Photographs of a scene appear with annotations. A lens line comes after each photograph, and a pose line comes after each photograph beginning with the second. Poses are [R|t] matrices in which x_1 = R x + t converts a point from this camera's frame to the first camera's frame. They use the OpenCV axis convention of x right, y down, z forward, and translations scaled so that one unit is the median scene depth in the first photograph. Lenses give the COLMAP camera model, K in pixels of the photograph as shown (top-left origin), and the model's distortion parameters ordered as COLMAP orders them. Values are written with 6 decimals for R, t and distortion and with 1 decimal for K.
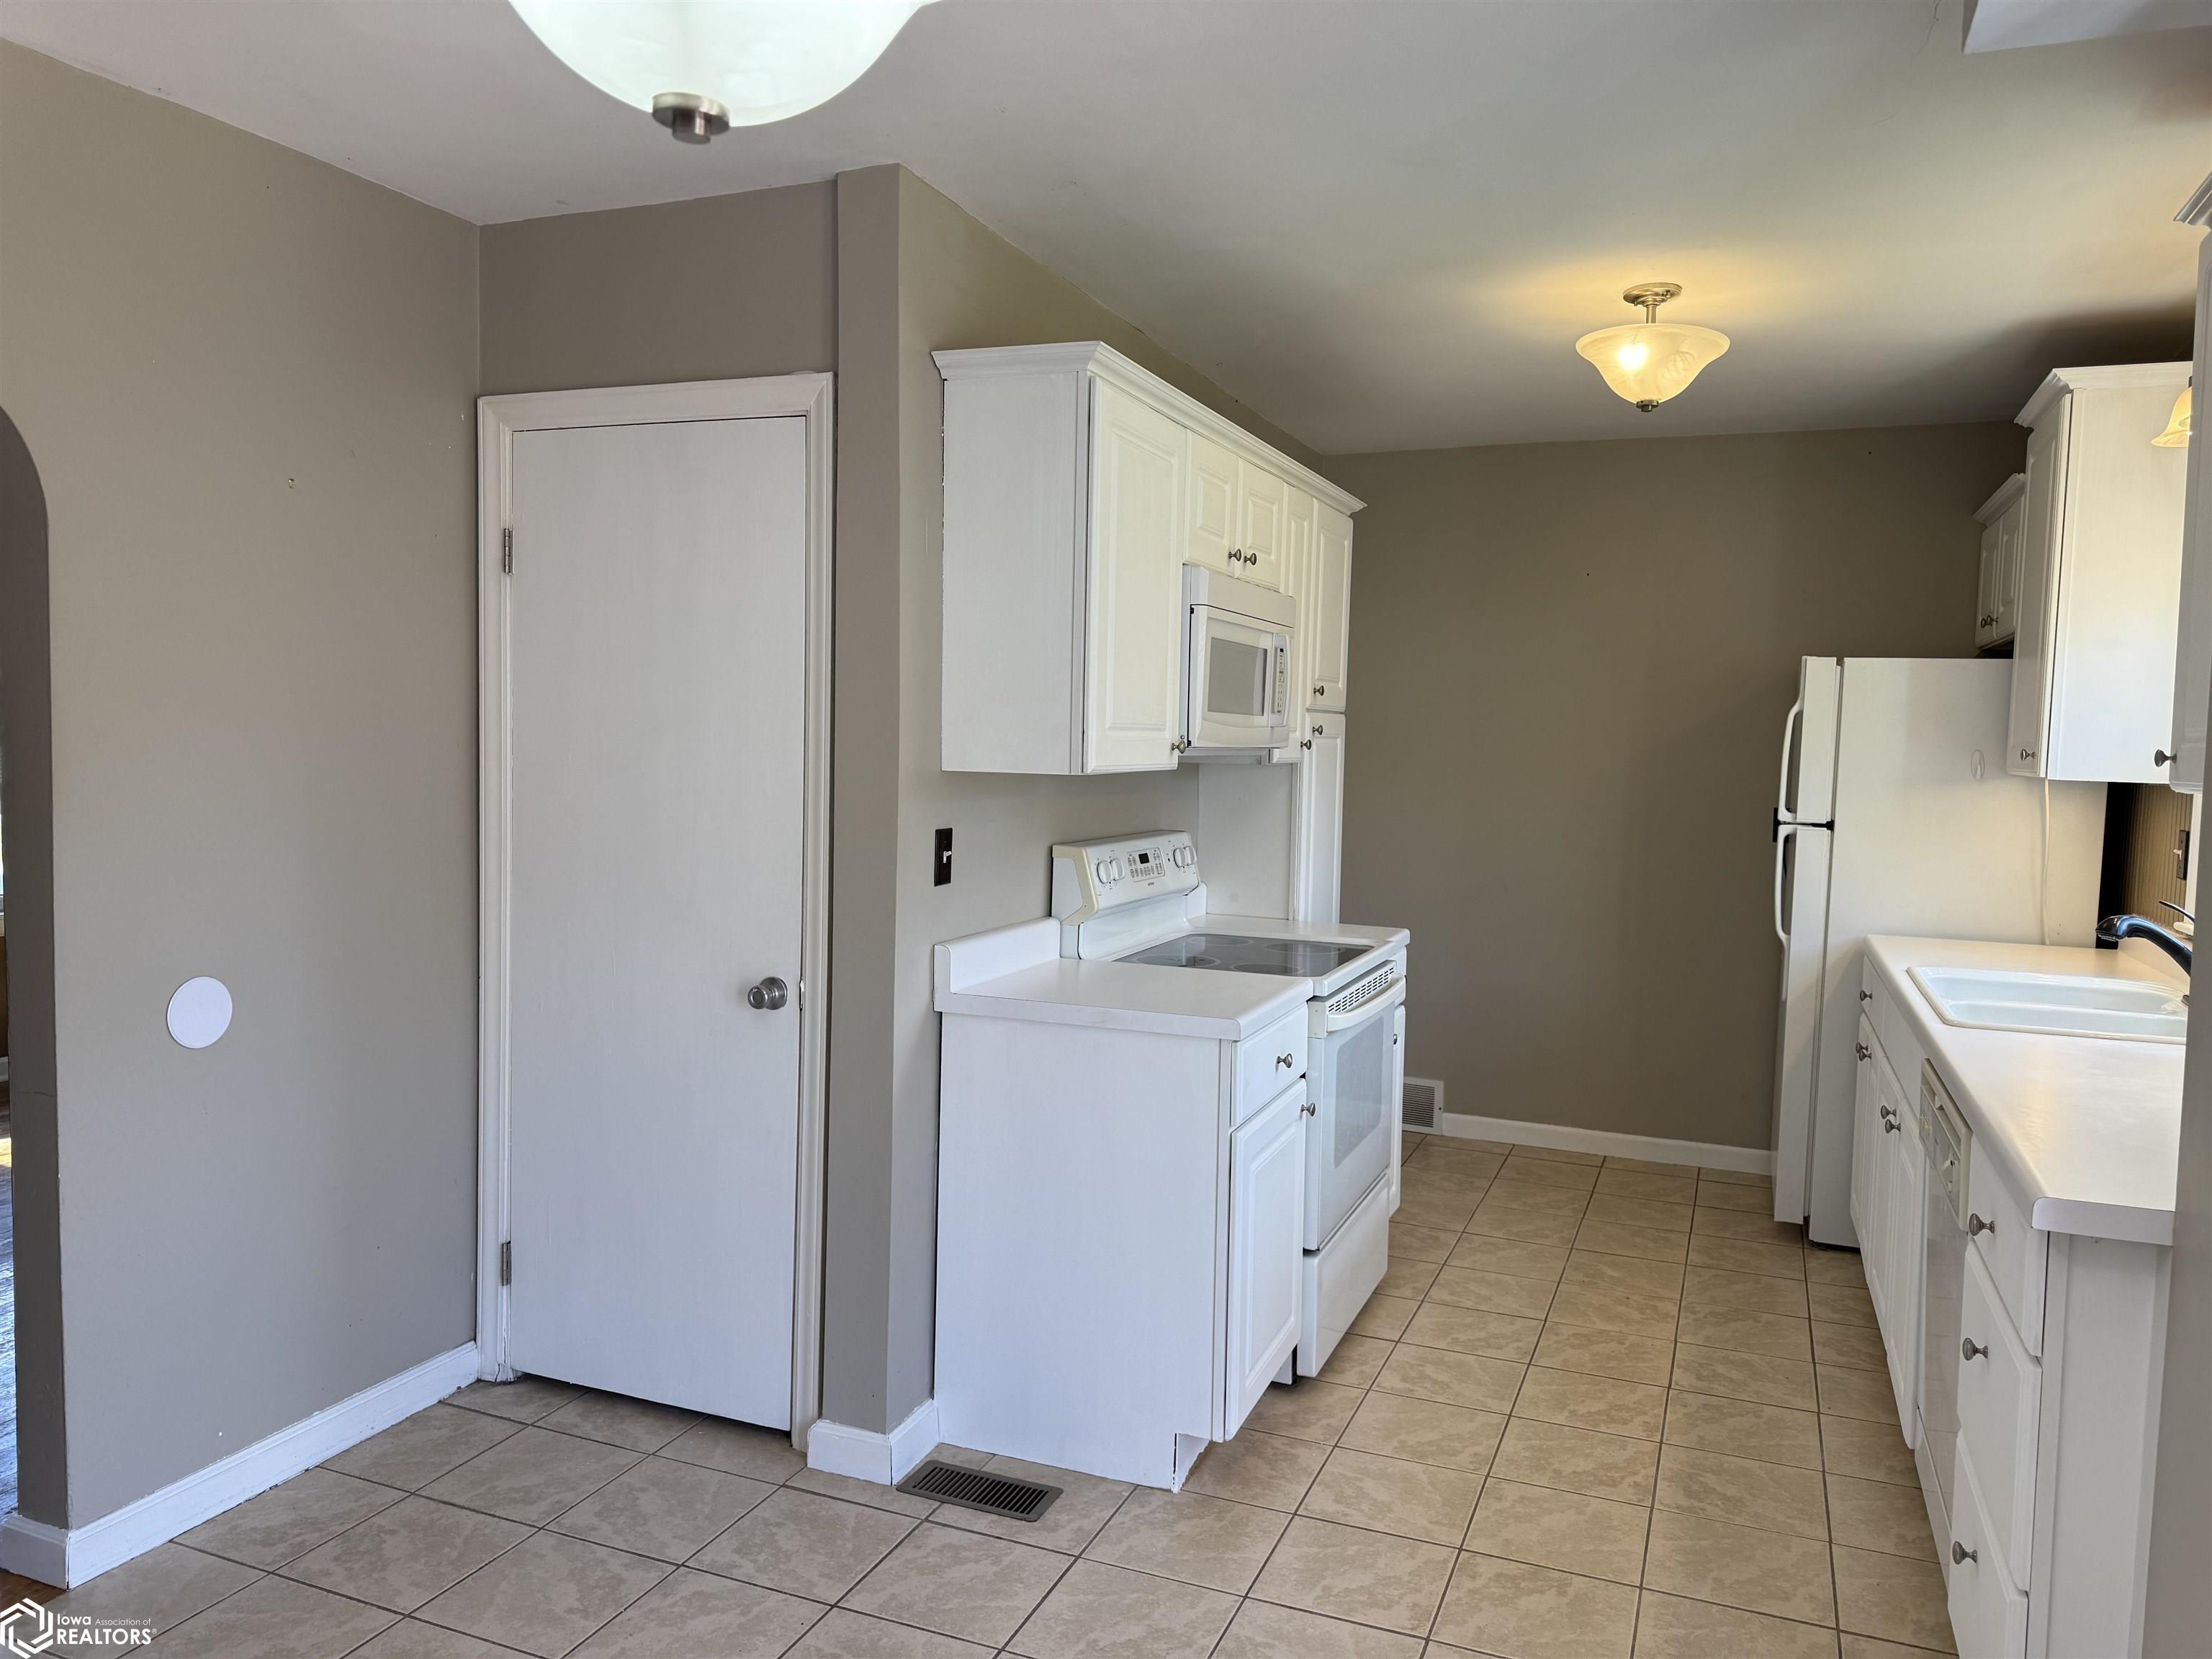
lens RADIAL K [[1550.6, 0, 1102.7], [0, 1550.6, 839.3], [0, 0, 1]] dist [0.047993, -0.053477]
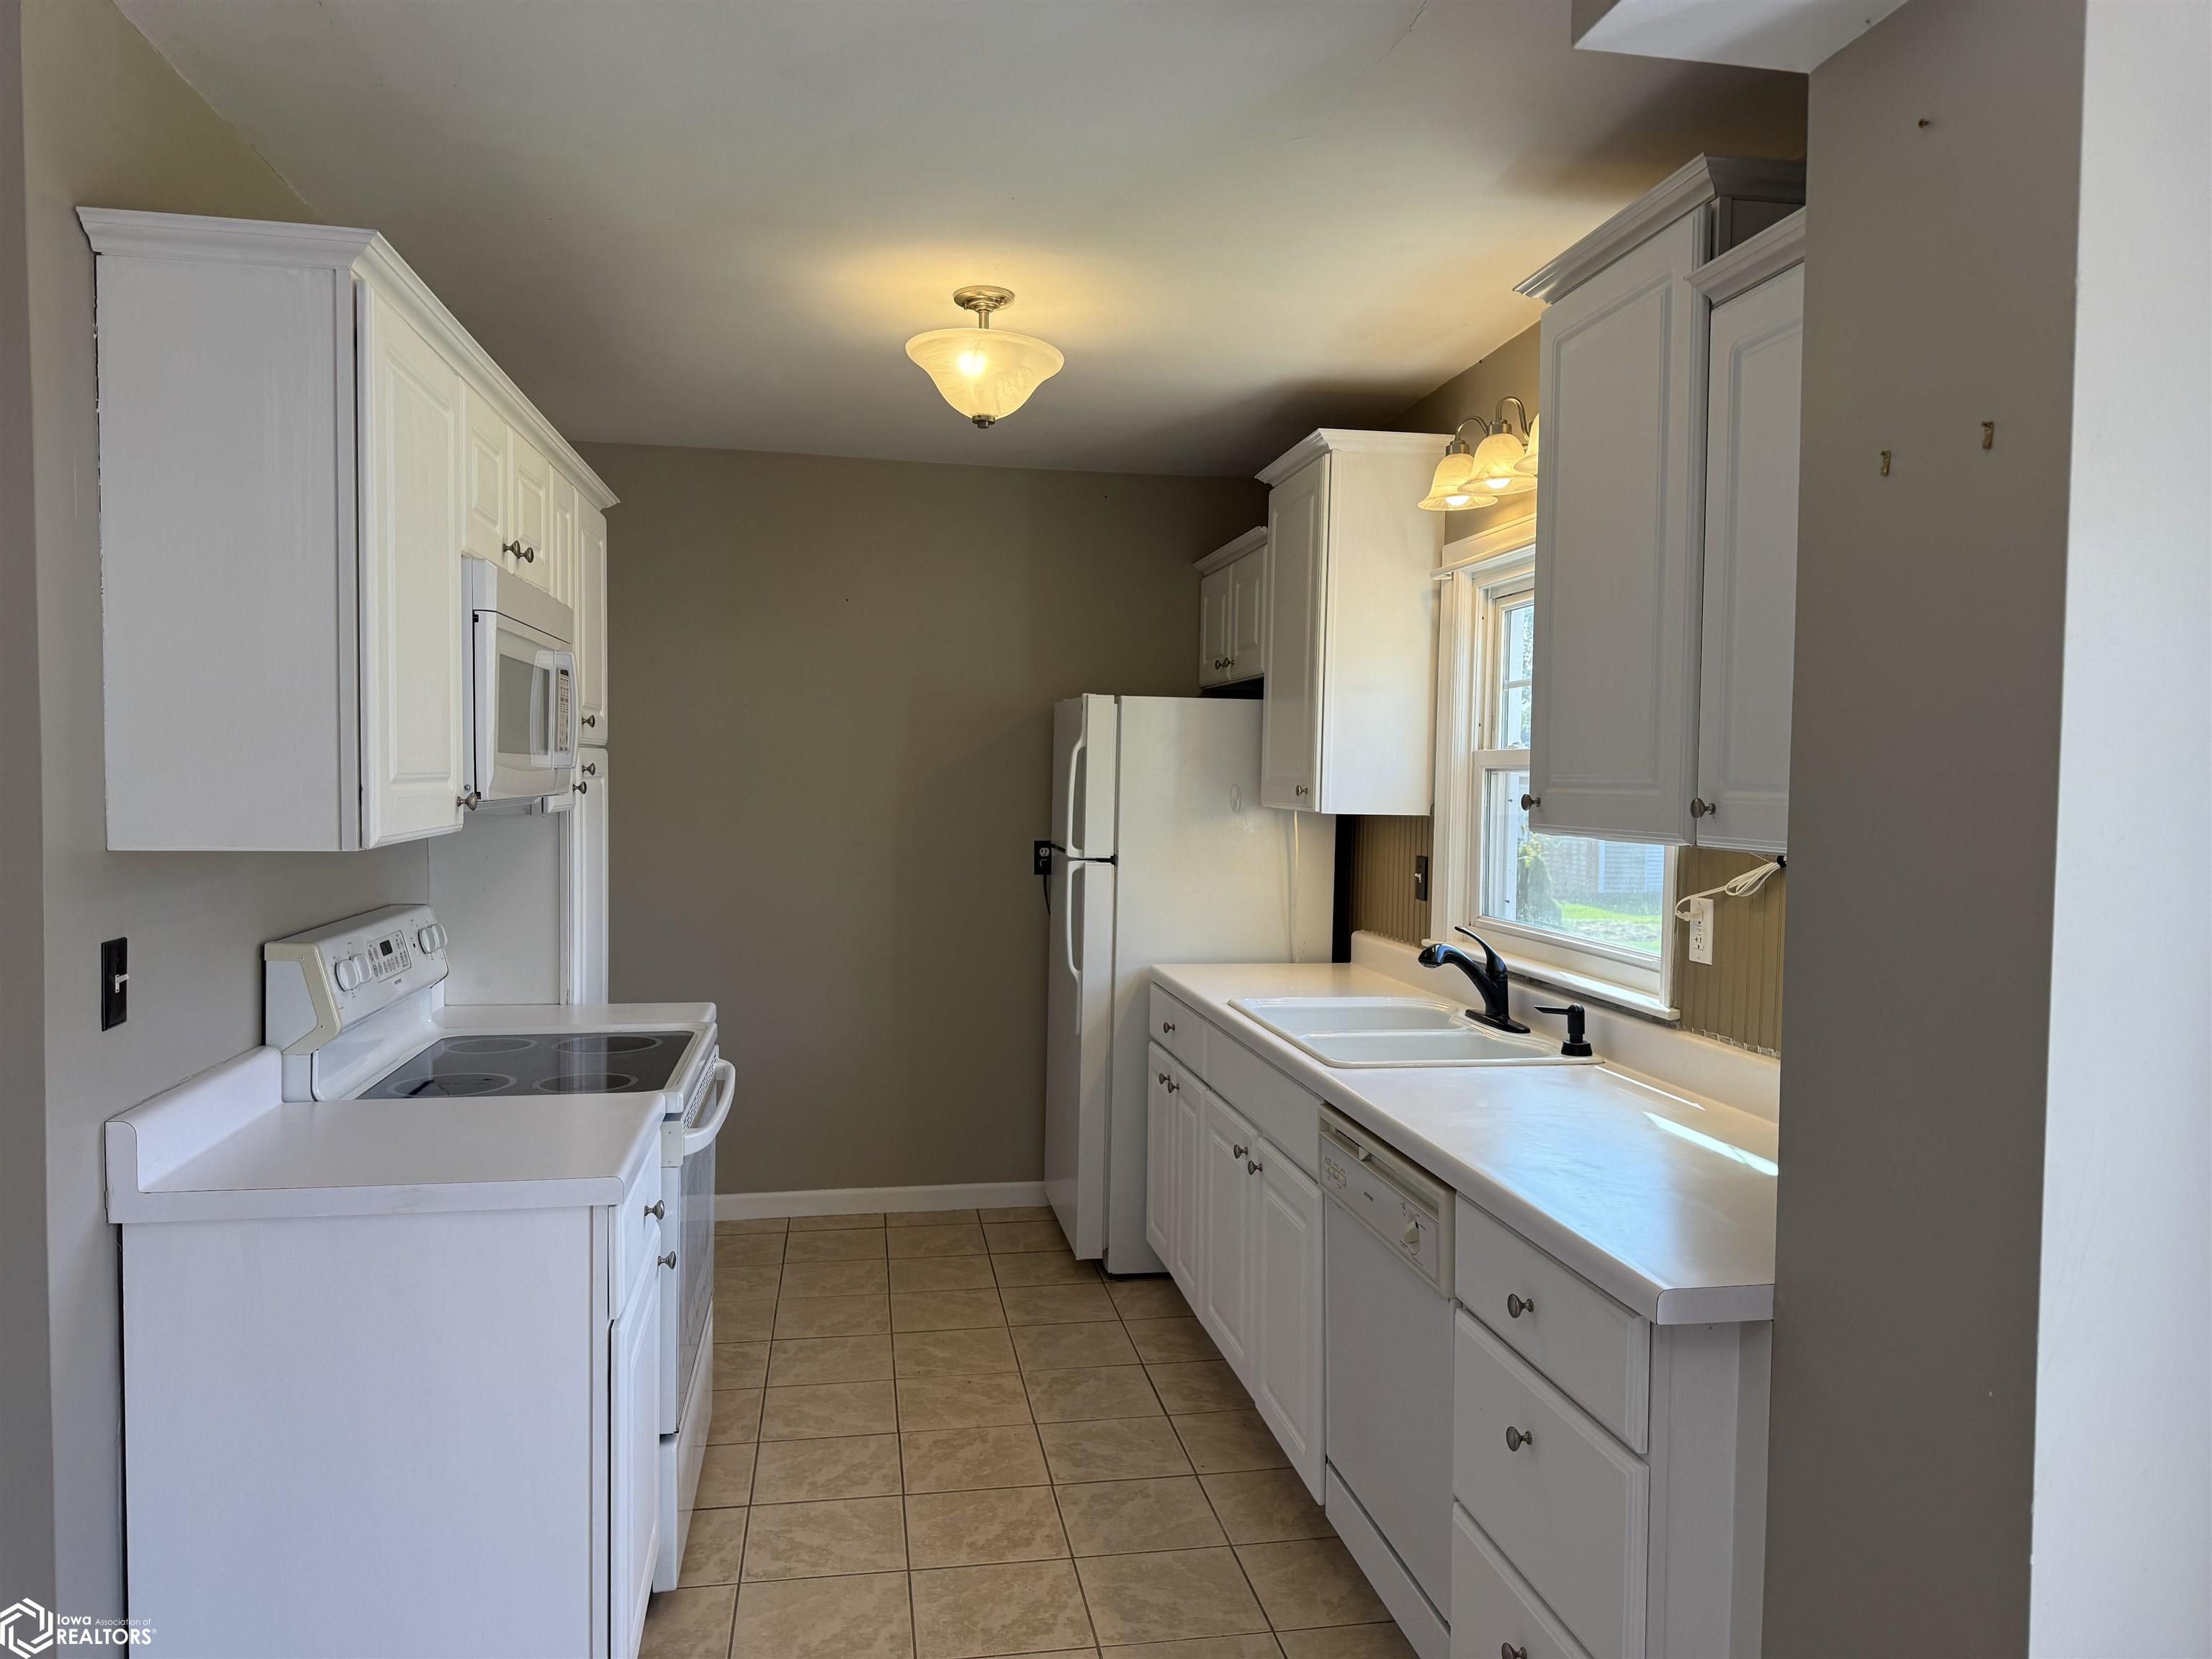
lens RADIAL K [[1550.6, 0, 1124.6], [0, 1550.6, 834.1], [0, 0, 1]] dist [0.047993, -0.053477]
pose [[0.840685, -0.032486, 0.540550, -0.084061], [0.039888, 0.999202, -0.001985, -0.027839], [-0.540054, 0.023230, 0.841310, 0.185172]]
